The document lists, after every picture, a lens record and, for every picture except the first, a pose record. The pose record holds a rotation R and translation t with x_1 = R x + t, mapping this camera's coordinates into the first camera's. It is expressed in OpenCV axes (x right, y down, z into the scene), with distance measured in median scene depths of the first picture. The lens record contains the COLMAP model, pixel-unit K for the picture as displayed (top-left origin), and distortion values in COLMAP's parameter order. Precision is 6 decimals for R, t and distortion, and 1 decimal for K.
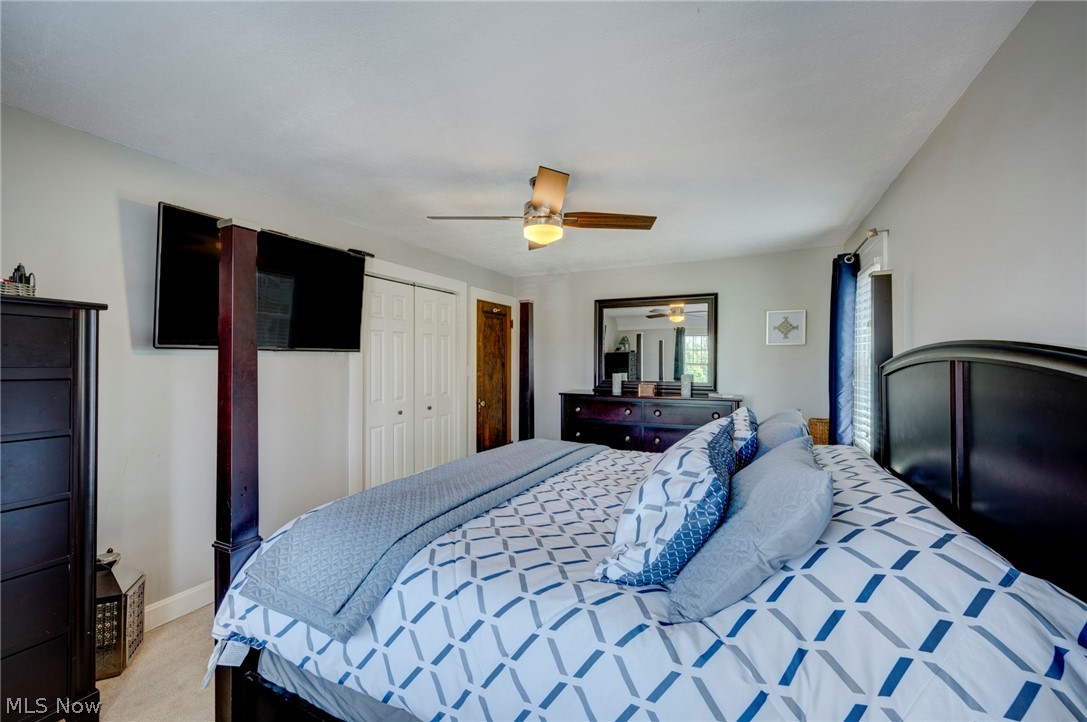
lens RADIAL K [[435.1, 0, 543.3], [0, 435.1, 358.6], [0, 0, 1]] dist [0.001224, 0.000296]
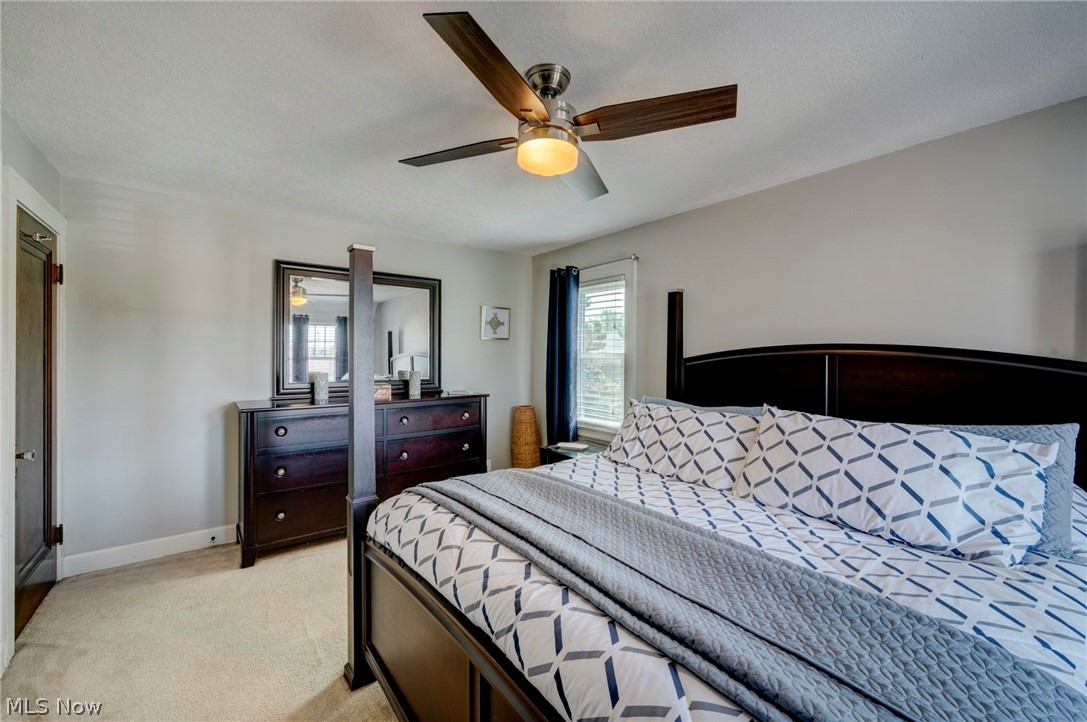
lens RADIAL K [[431.7, 0, 548.3], [0, 431.7, 357.4], [0, 0, 1]] dist [0.000606, 0.000106]
pose [[0.428732, -0.008948, 0.903387, -0.315494], [-0.003652, 0.999926, 0.011638, -0.000134], [-0.903424, -0.008289, 0.428667, 0.398232]]
